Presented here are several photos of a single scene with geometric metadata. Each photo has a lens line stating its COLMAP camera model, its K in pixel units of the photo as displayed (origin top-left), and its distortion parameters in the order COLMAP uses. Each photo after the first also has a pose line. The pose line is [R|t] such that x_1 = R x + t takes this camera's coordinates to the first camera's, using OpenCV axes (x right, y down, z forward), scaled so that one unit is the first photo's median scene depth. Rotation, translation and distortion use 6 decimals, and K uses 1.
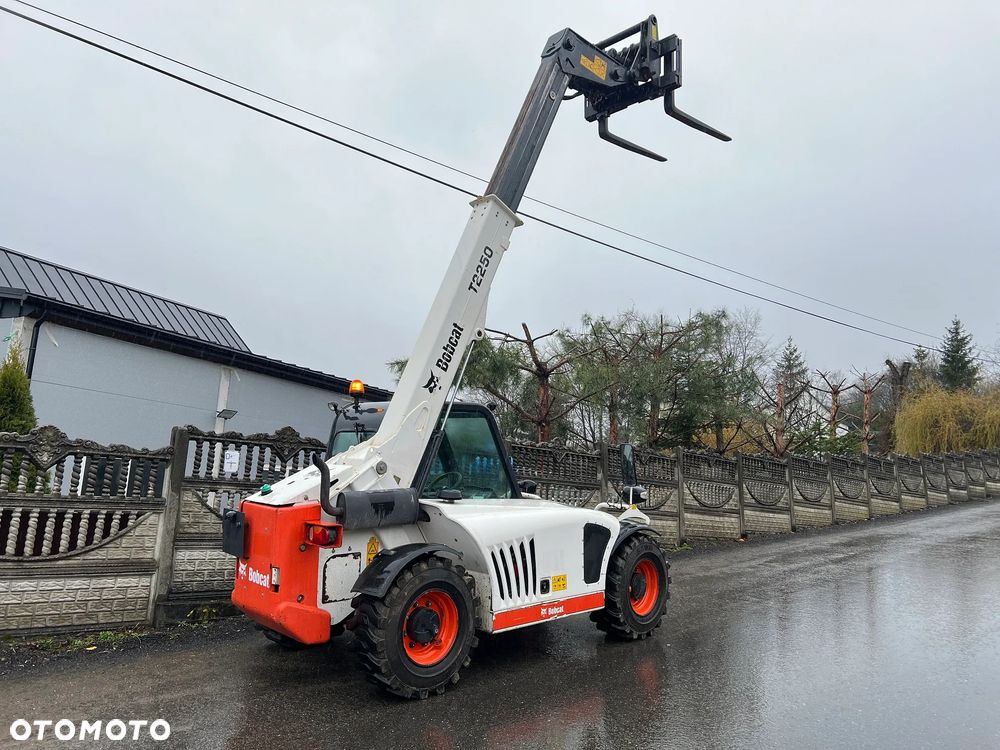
lens RADIAL K [[747.1, 0, 497.5], [0, 747.1, 368.7], [0, 0, 1]] dist [0.059923, -0.064647]
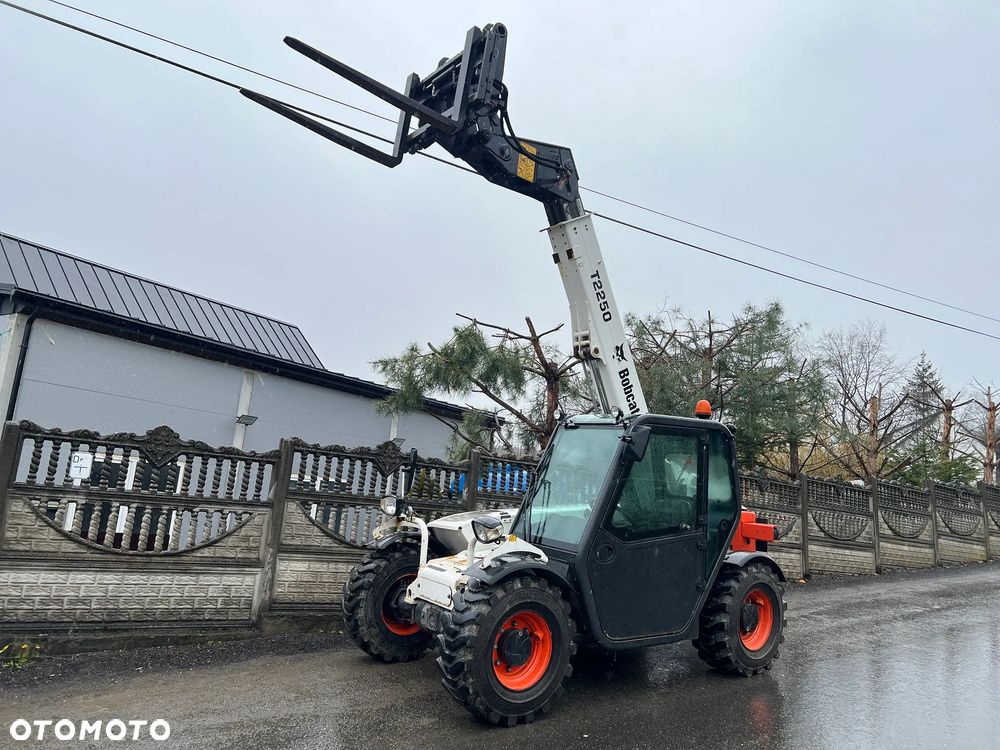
lens RADIAL K [[745.0, 0, 497.7], [0, 745.0, 379.0], [0, 0, 1]] dist [0.068577, -0.068892]
pose [[0.988264, 0.008630, -0.152510, 0.232109], [-0.010033, 0.999914, -0.008430, 0.031122], [0.152424, 0.009861, 0.988266, 0.253944]]
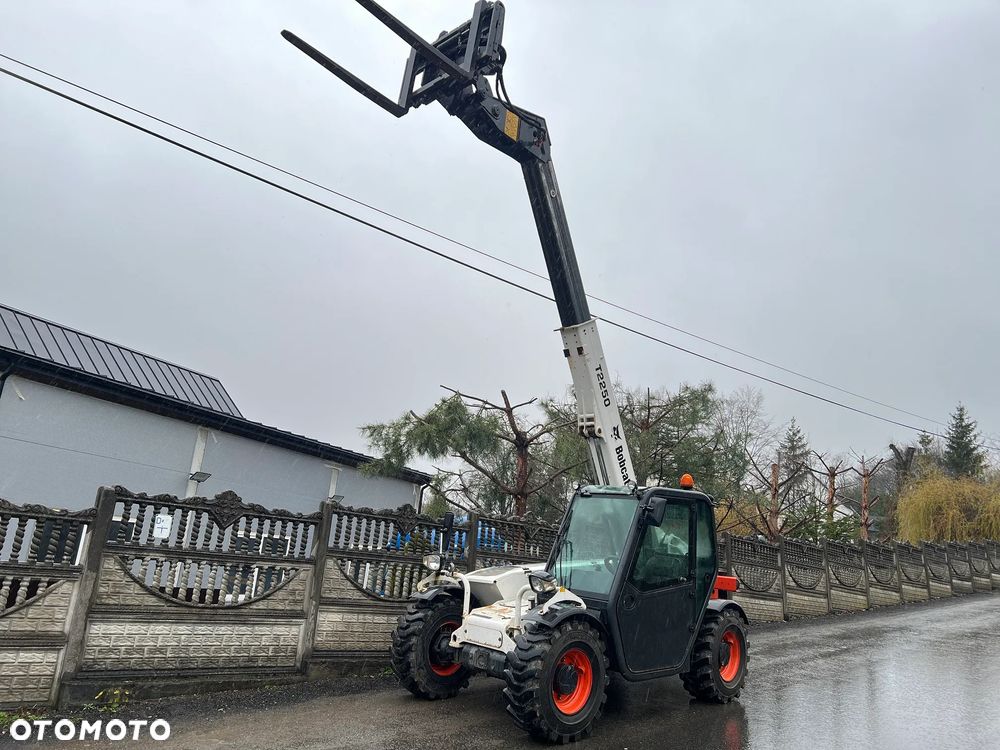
lens RADIAL K [[746.5, 0, 501.6], [0, 746.5, 378.1], [0, 0, 1]] dist [0.056075, -0.055055]
pose [[0.999499, 0.031424, -0.003863, 0.063533], [-0.031637, 0.996020, -0.083326, 0.005573], [0.001229, 0.083407, 0.996515, 0.061659]]
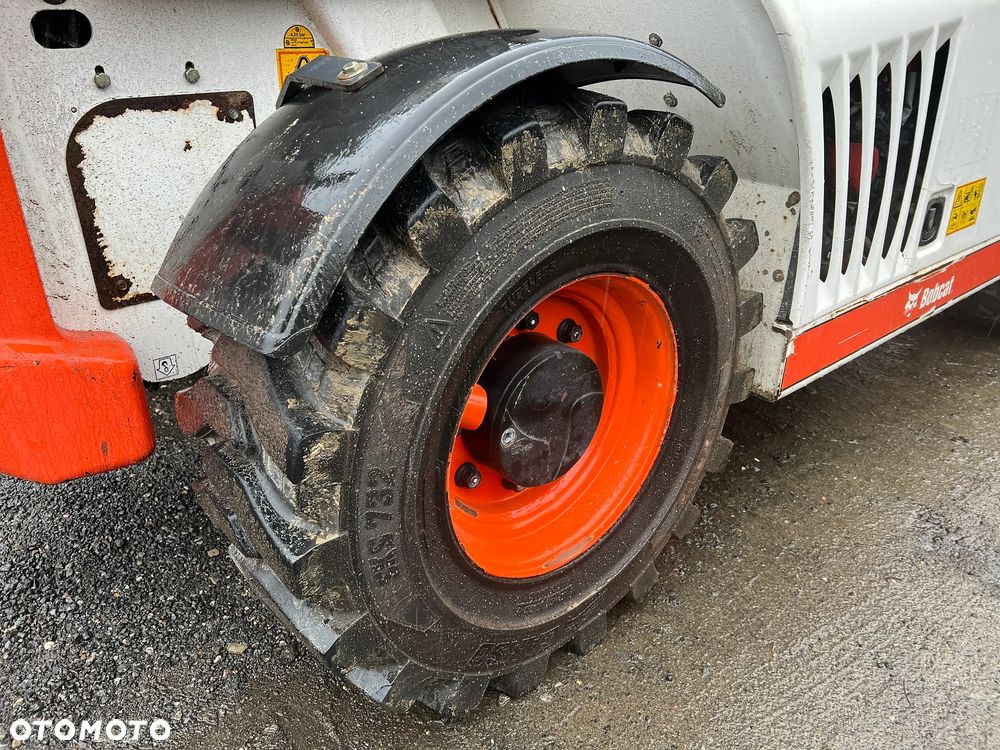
lens RADIAL K [[746.5, 0, 501.6], [0, 746.5, 378.1], [0, 0, 1]] dist [0.056075, -0.055055]
pose [[0.998378, 0.013989, -0.055190, -0.070717], [0.017190, 0.850052, 0.526418, 0.155895], [0.054278, -0.526513, 0.848433, 0.598099]]
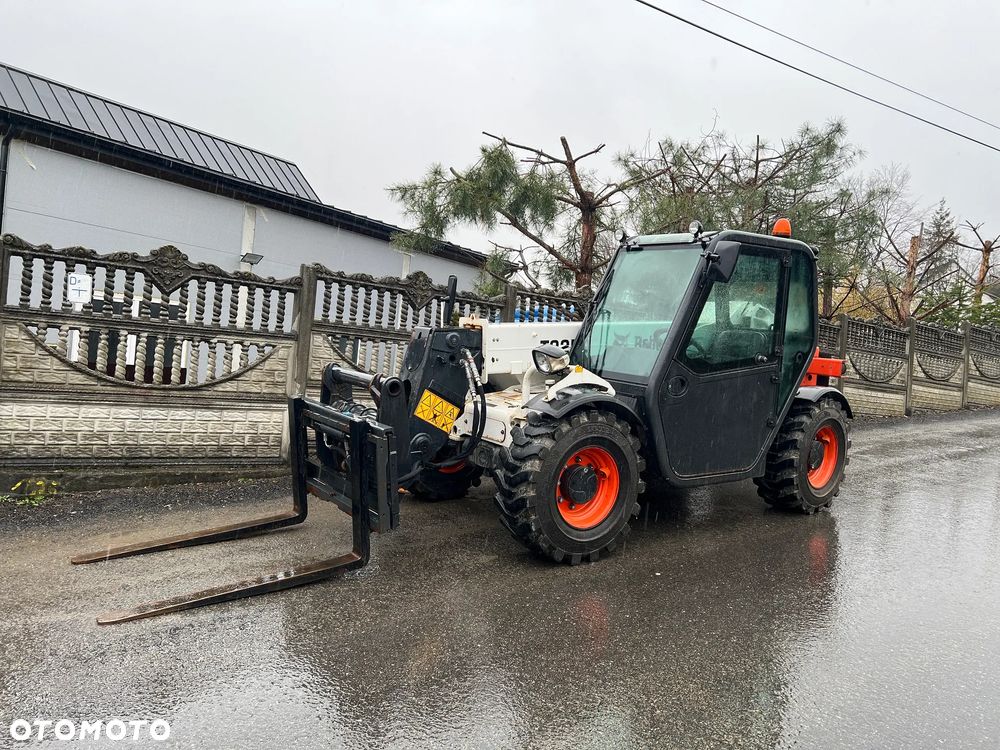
lens RADIAL K [[746.0, 0, 509.4], [0, 746.0, 379.0], [0, 0, 1]] dist [0.067913, -0.069010]
pose [[0.990081, 0.040137, -0.134644, 0.166137], [-0.014418, 0.982293, 0.186797, 0.068365], [0.139758, -0.183003, 0.973128, 0.337005]]
